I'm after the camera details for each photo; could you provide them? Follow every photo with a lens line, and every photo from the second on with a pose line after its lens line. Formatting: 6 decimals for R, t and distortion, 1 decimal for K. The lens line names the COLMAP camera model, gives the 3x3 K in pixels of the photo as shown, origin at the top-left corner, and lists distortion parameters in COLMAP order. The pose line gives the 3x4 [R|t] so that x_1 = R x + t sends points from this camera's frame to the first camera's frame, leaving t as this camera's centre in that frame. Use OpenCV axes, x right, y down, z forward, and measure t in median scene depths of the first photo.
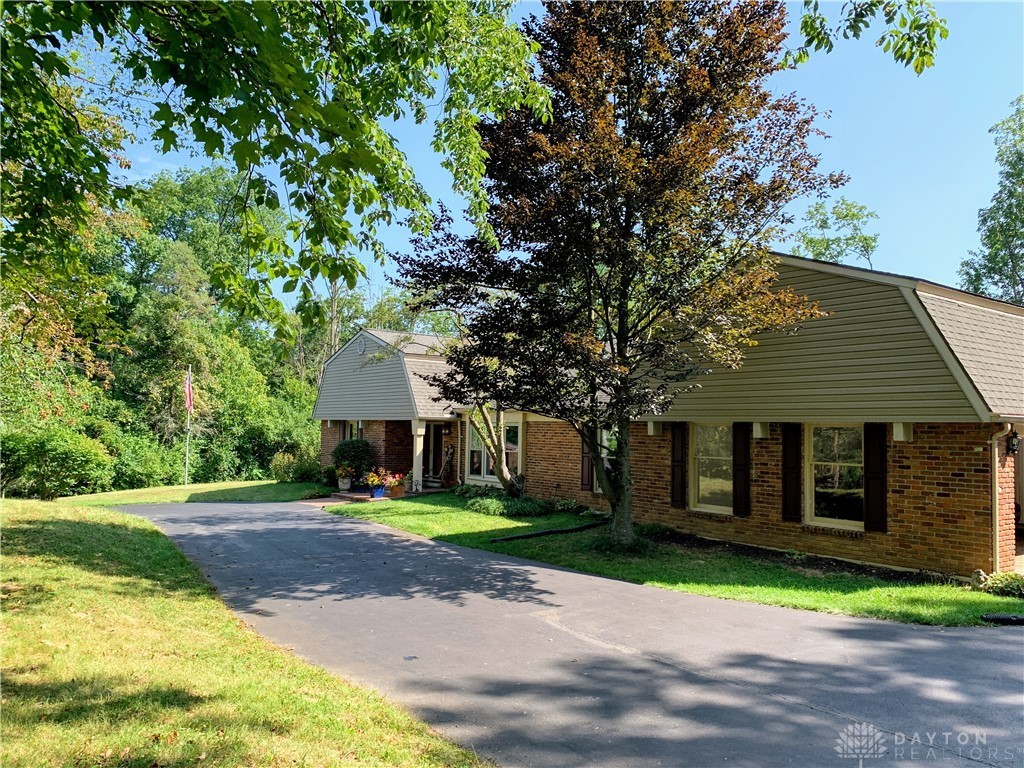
lens RADIAL K [[780.8, 0, 522.1], [0, 780.8, 381.6], [0, 0, 1]] dist [0.015248, -0.000683]
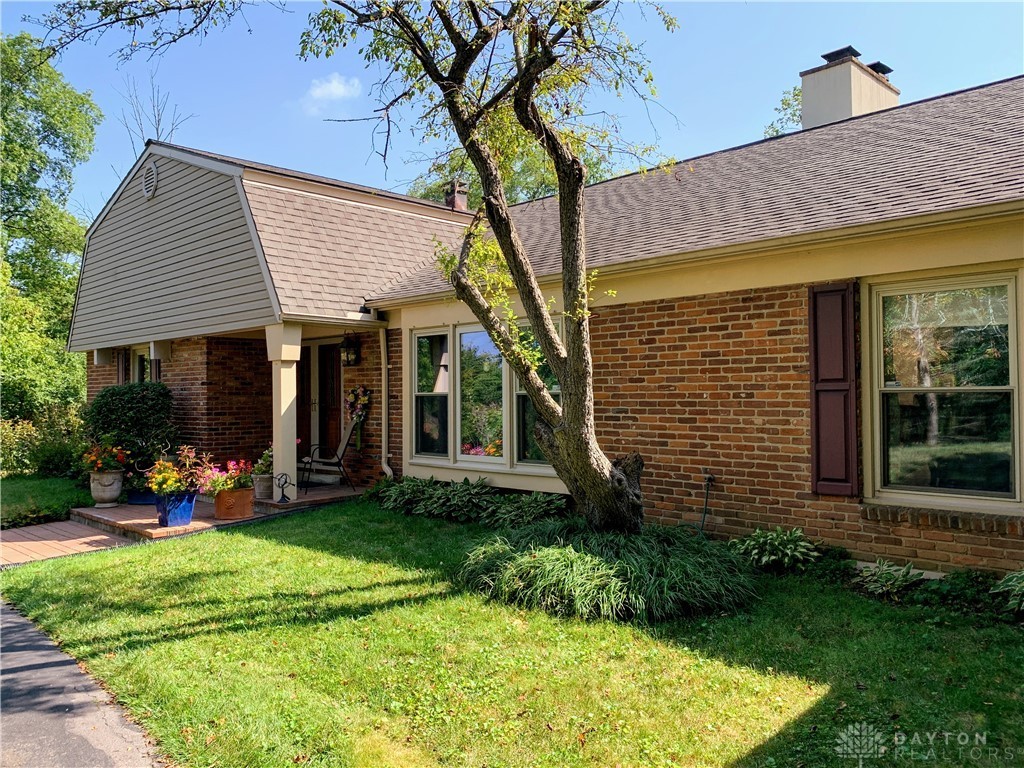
lens RADIAL K [[776.3, 0, 512.0], [0, 776.3, 384.0], [0, 0, 1]] dist [-0.002318, 0.007106]
pose [[0.988081, -0.022652, 0.152259, -0.076487], [0.015444, 0.998710, 0.048362, 0.061459], [-0.153159, -0.045434, 0.987157, 0.575993]]
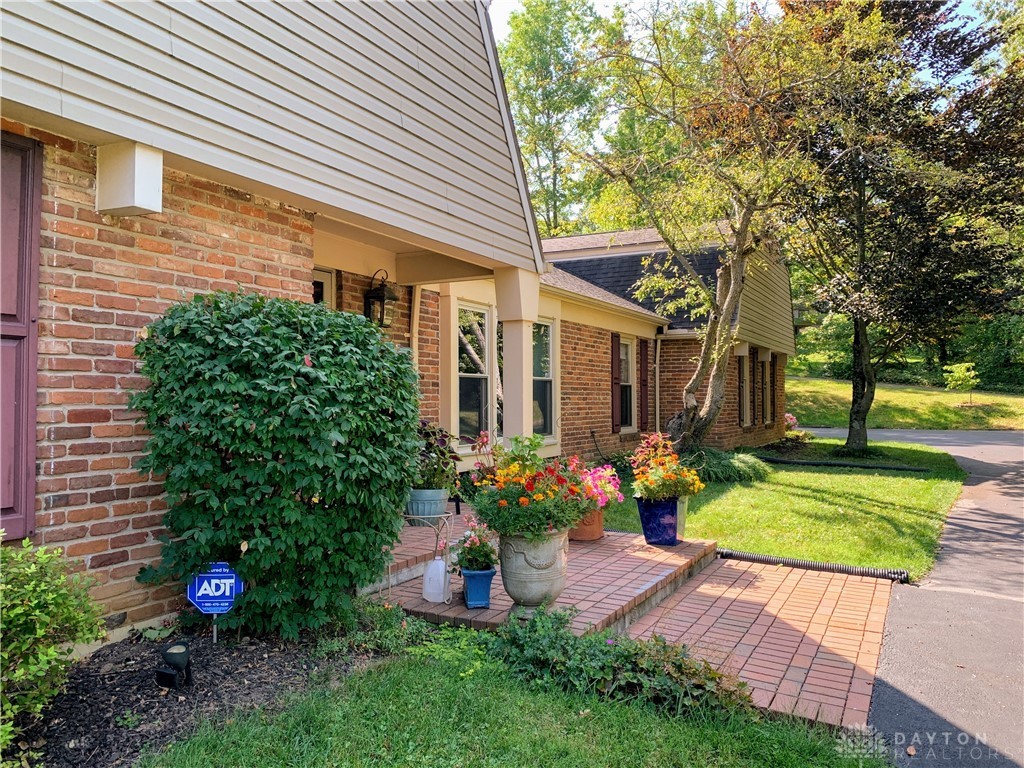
lens RADIAL K [[780.8, 0, 522.1], [0, 780.8, 381.6], [0, 0, 1]] dist [0.015248, -0.000683]
pose [[-0.436696, -0.000566, 0.899609, -0.393505], [-0.067739, 0.997182, -0.032254, 0.098120], [-0.897055, -0.075024, -0.435503, 1.112438]]
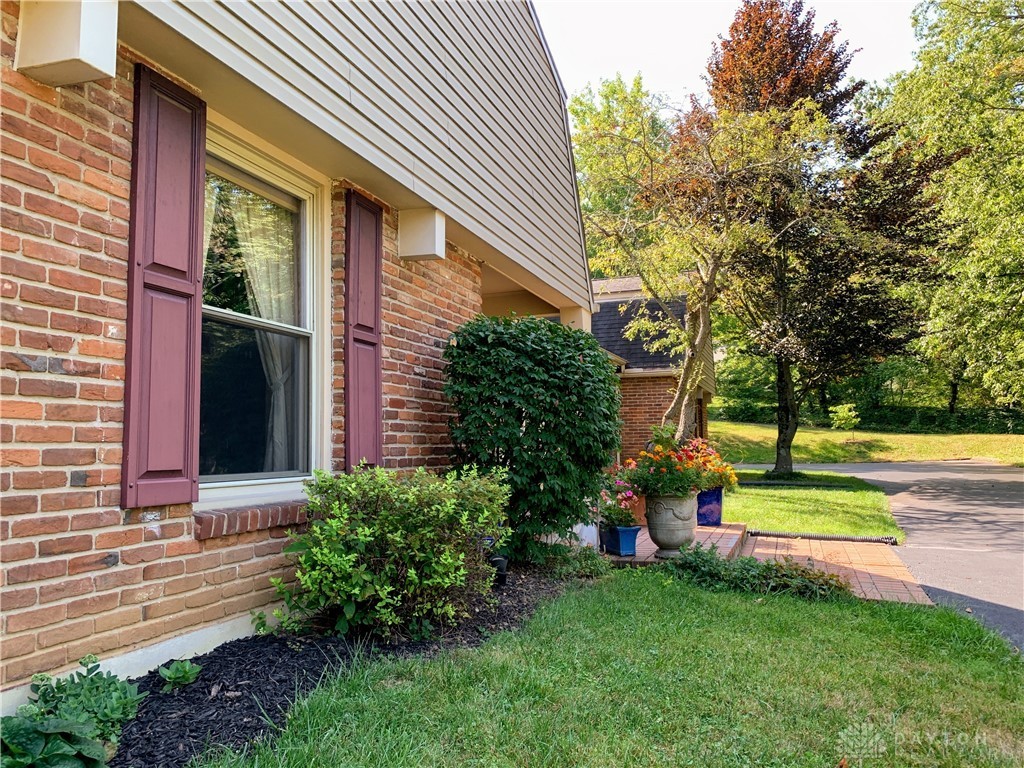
lens RADIAL K [[776.3, 0, 512.0], [0, 776.3, 384.0], [0, 0, 1]] dist [-0.002318, 0.007106]
pose [[-0.550006, 0.055913, 0.833287, -0.409626], [-0.052753, 0.993438, -0.101479, 0.118970], [-0.833493, -0.099773, -0.543447, 1.205052]]
